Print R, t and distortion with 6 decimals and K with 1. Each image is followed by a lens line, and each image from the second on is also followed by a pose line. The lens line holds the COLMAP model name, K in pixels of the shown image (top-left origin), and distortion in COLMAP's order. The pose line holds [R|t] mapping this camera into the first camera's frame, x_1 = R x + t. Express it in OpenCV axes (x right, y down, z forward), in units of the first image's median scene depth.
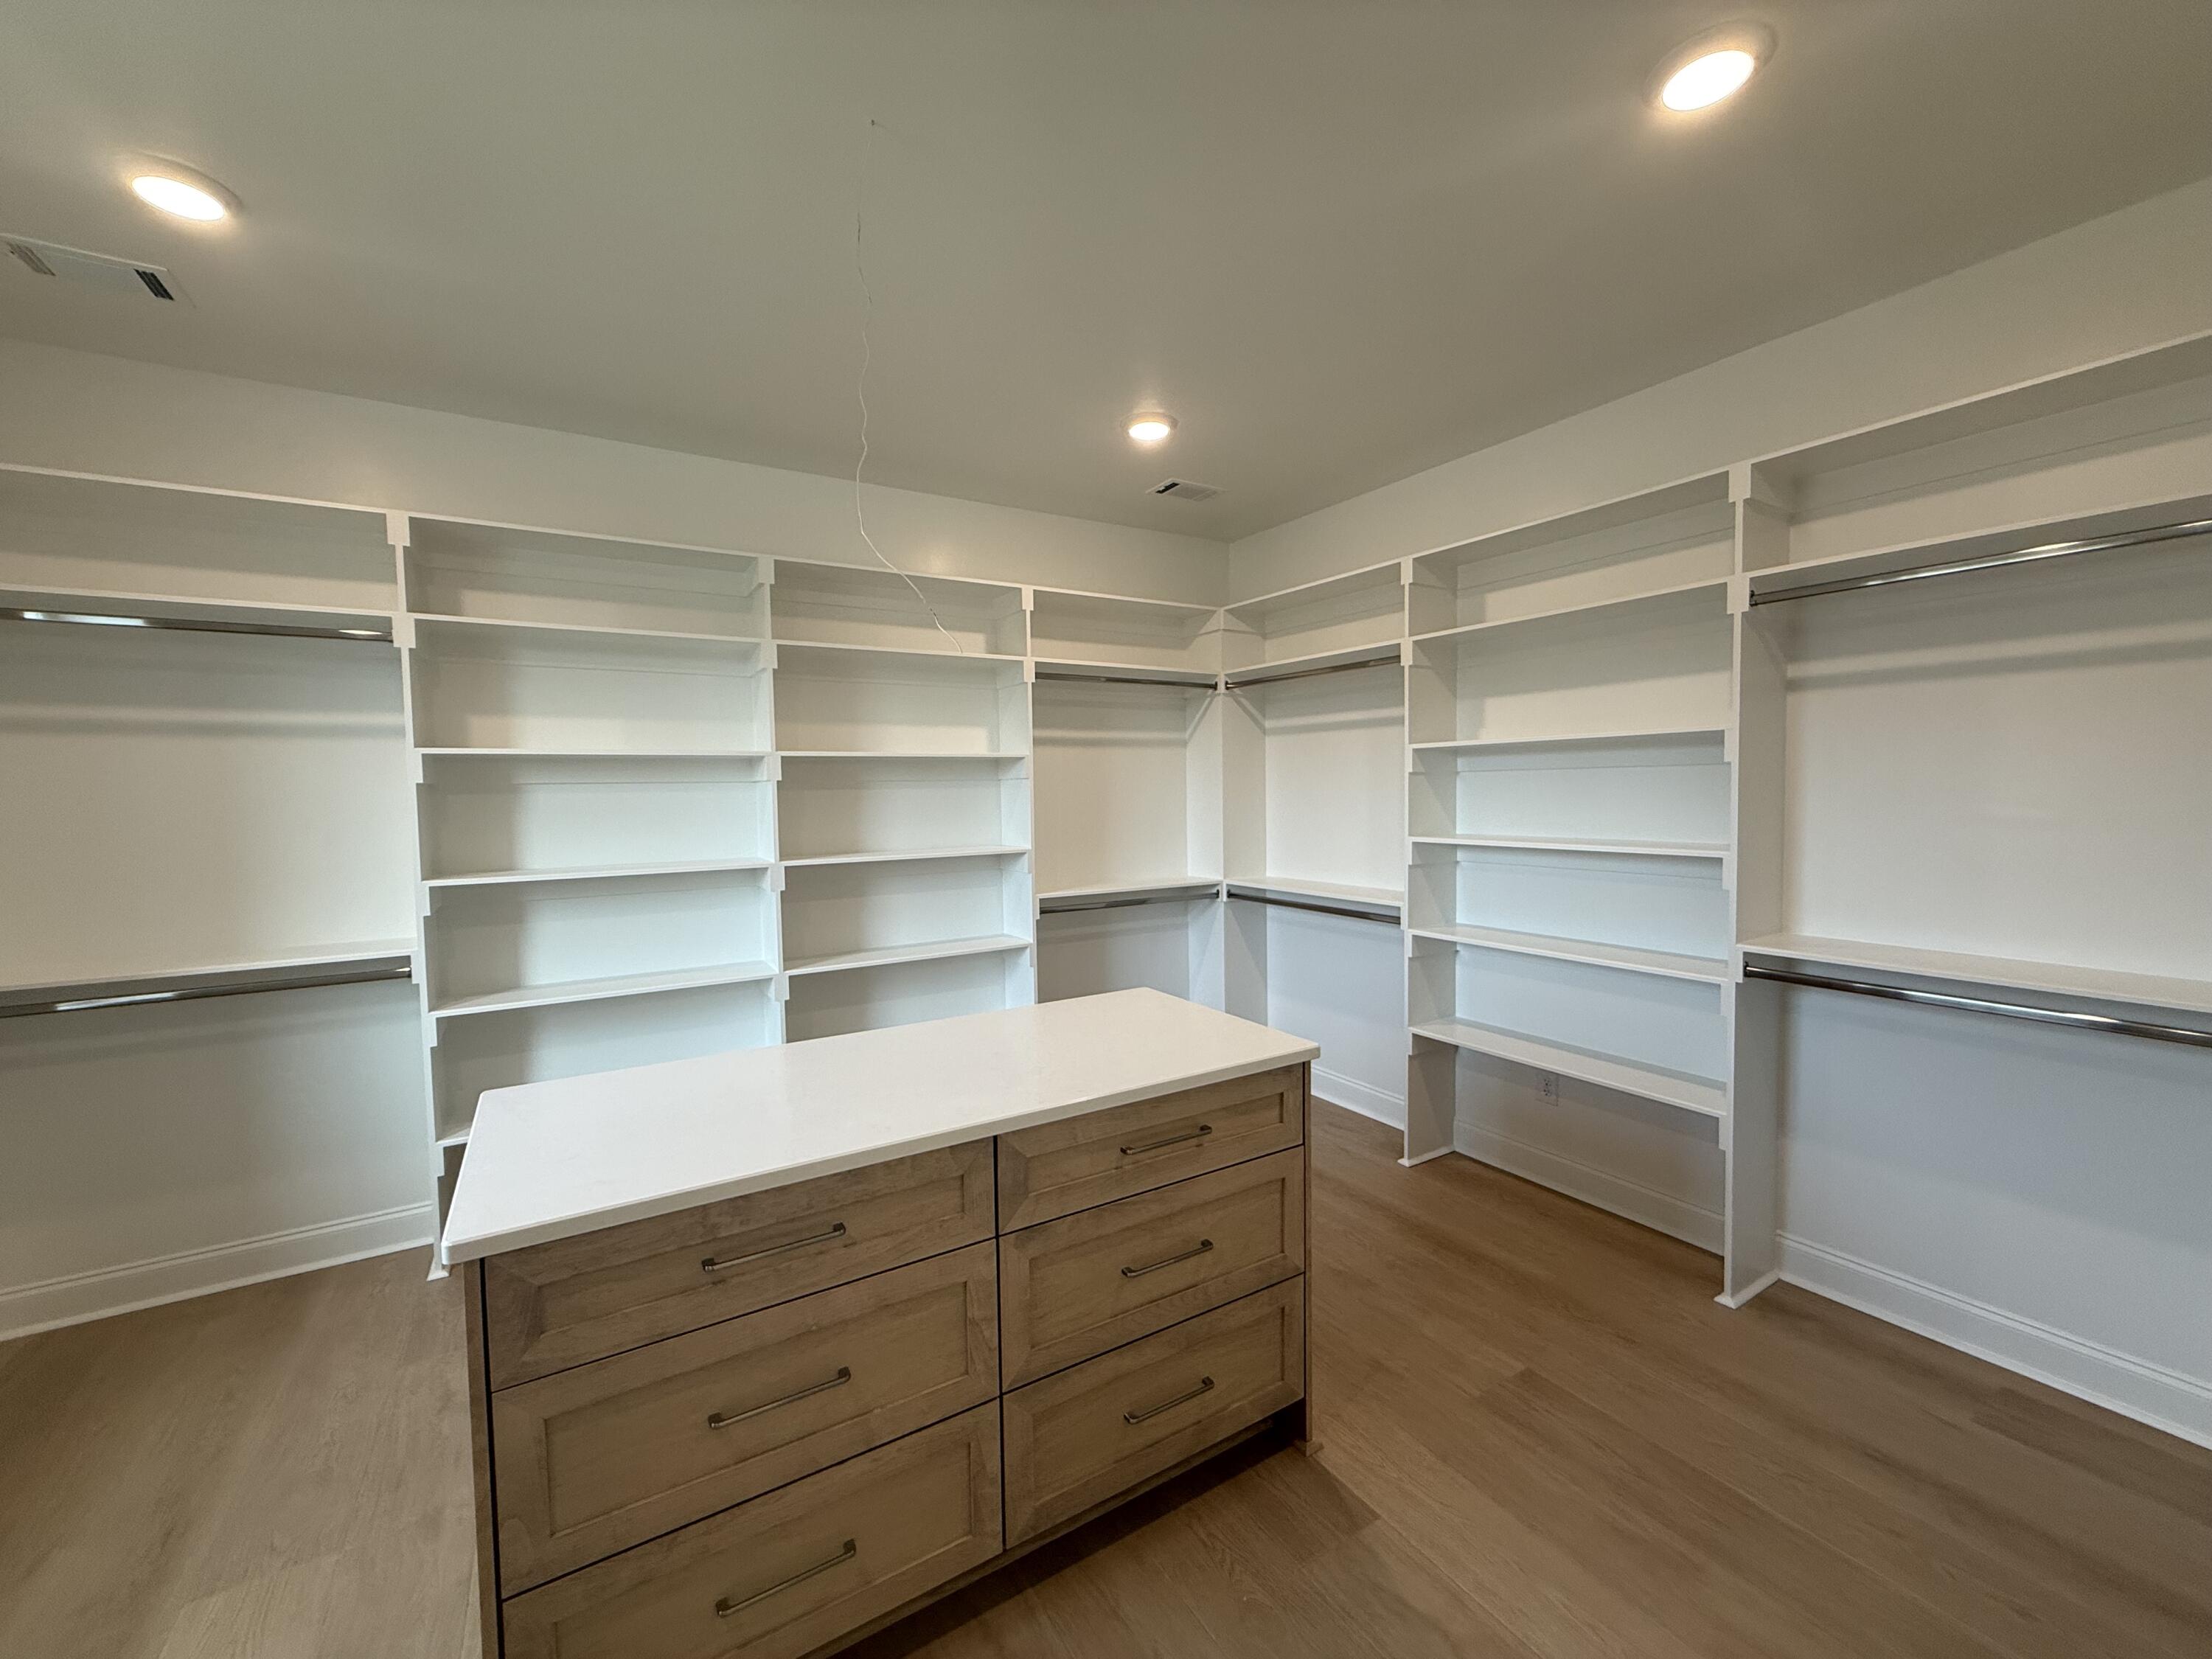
lens RADIAL K [[897.9, 0, 1105.6], [0, 897.9, 832.4], [0, 0, 1]] dist [0.009717, 0.000031]
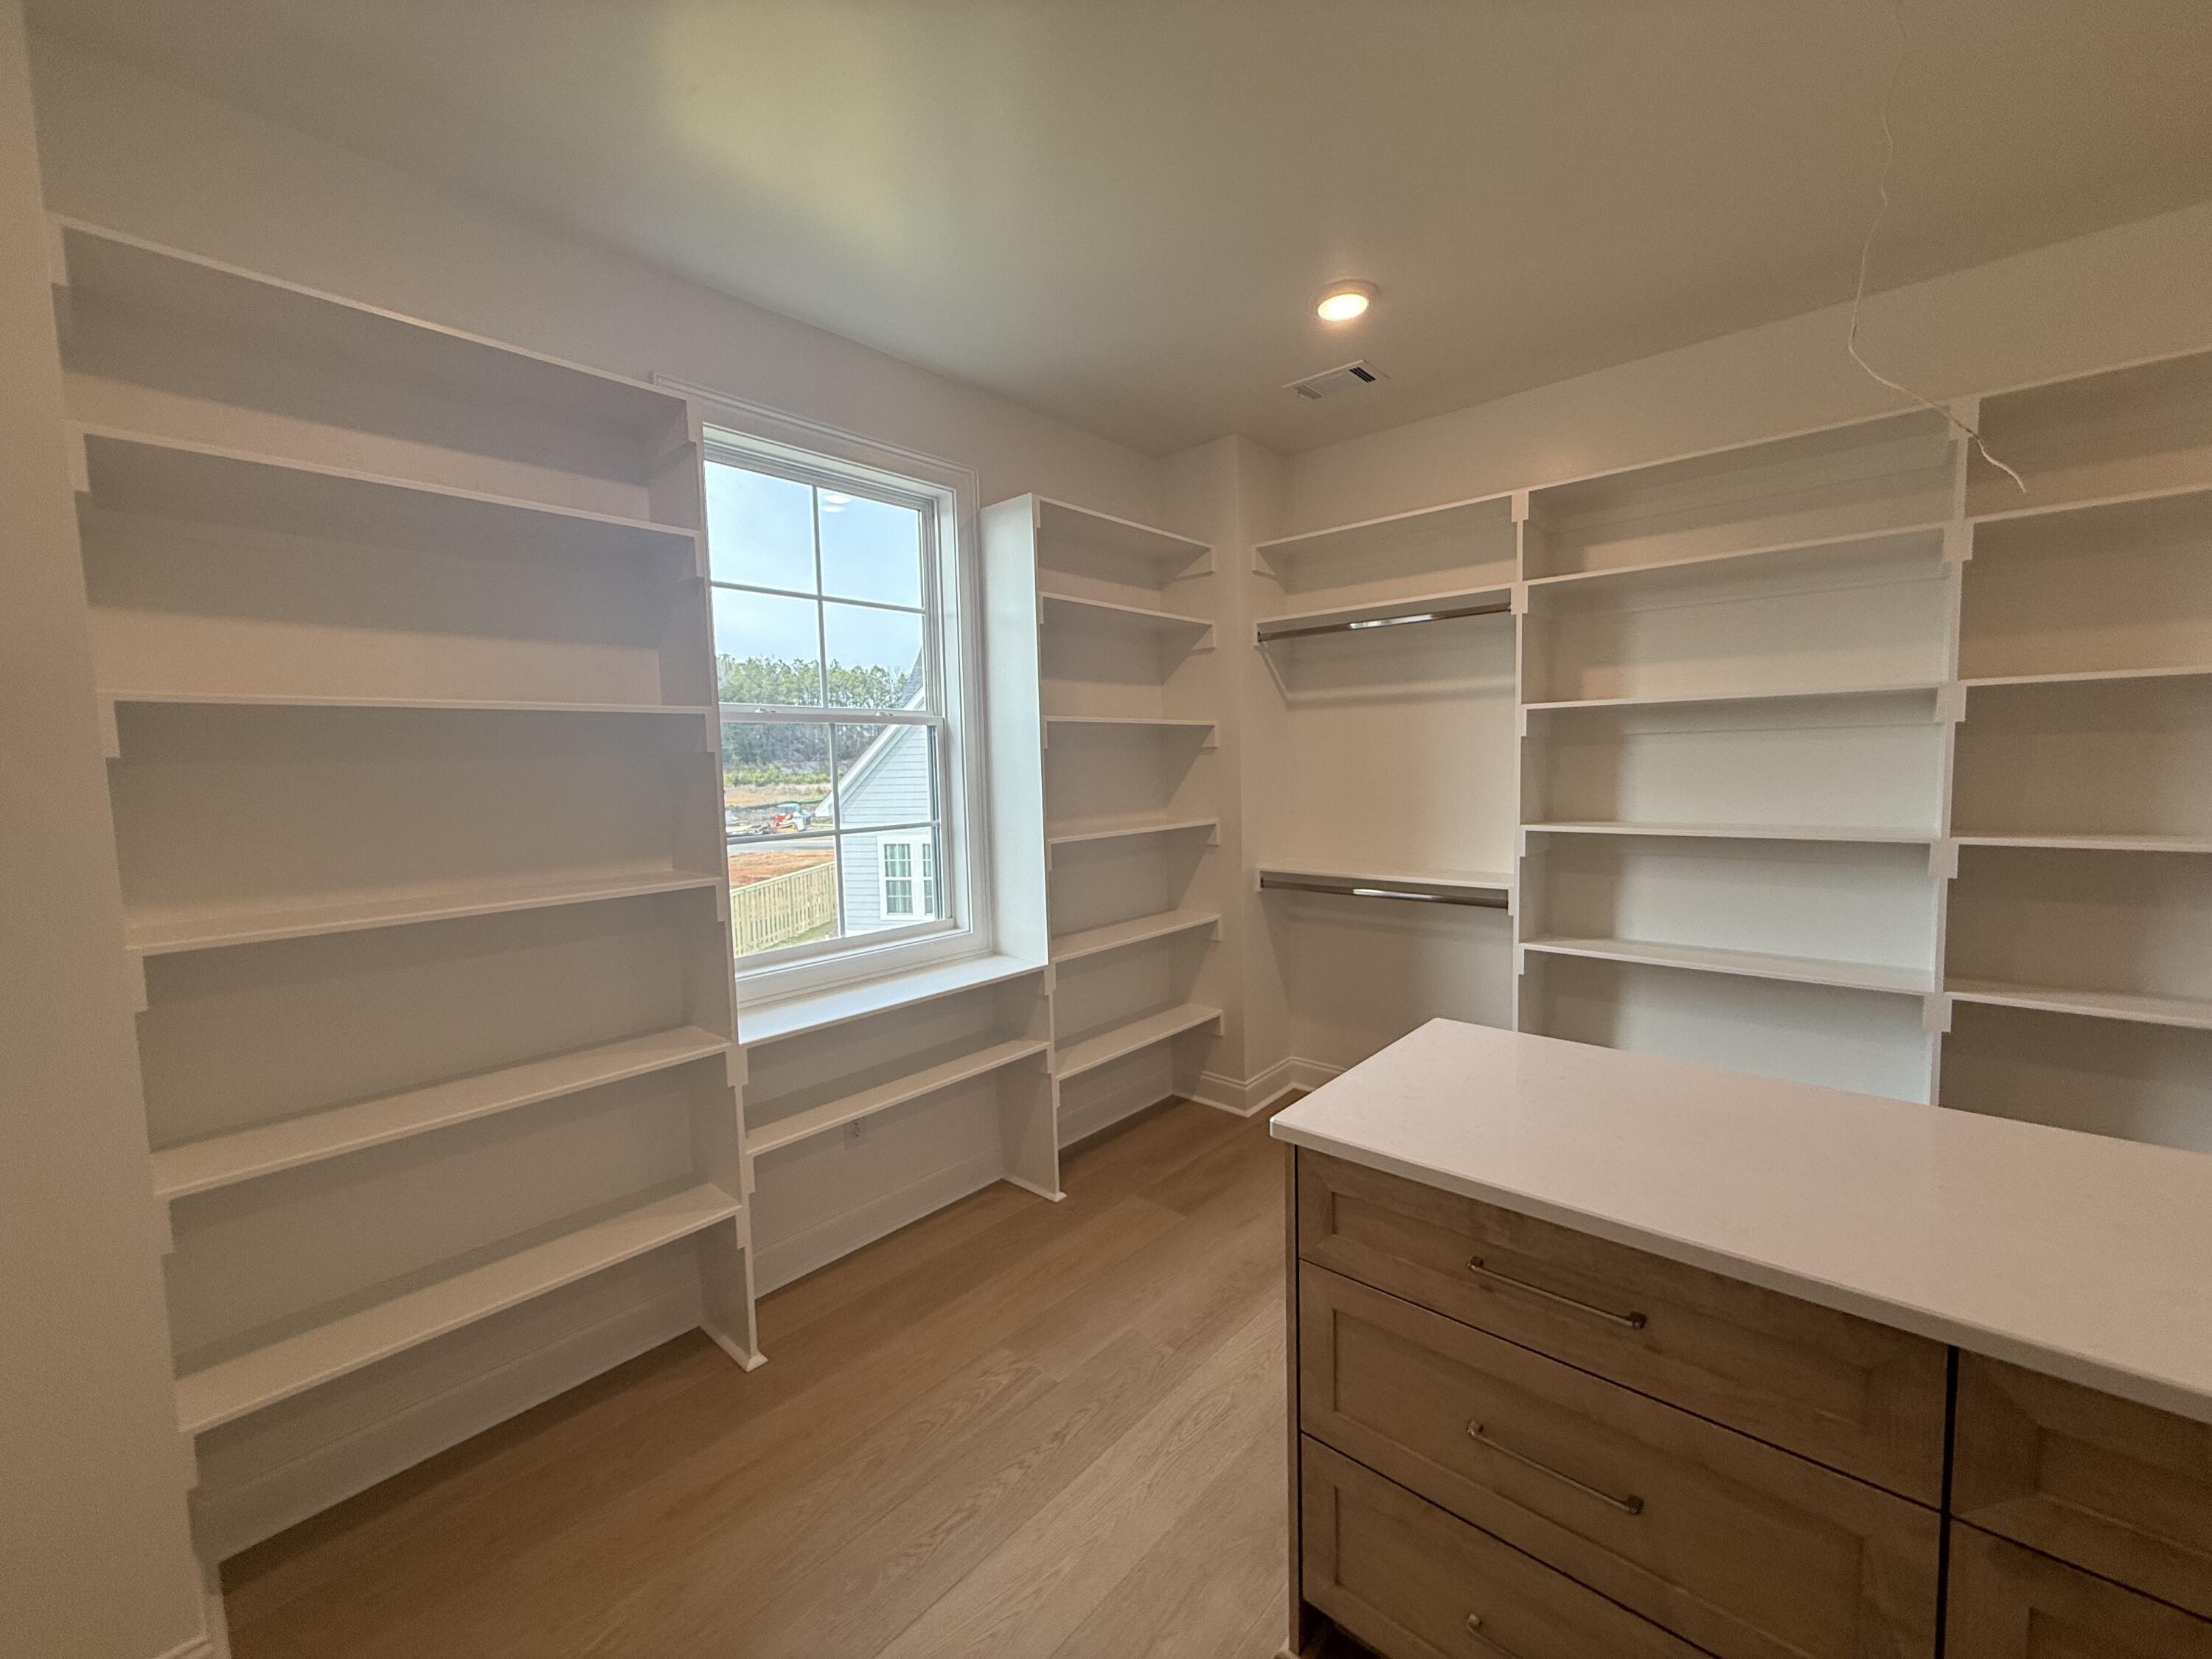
lens RADIAL K [[897.9, 0, 1100.7], [0, 897.9, 828.4], [0, 0, 1]] dist [0.009717, 0.000031]
pose [[0.284199, 0.085122, -0.954979, 0.154911], [-0.029747, 0.996354, 0.079958, -0.014797], [0.958304, 0.005684, 0.285695, 0.189426]]
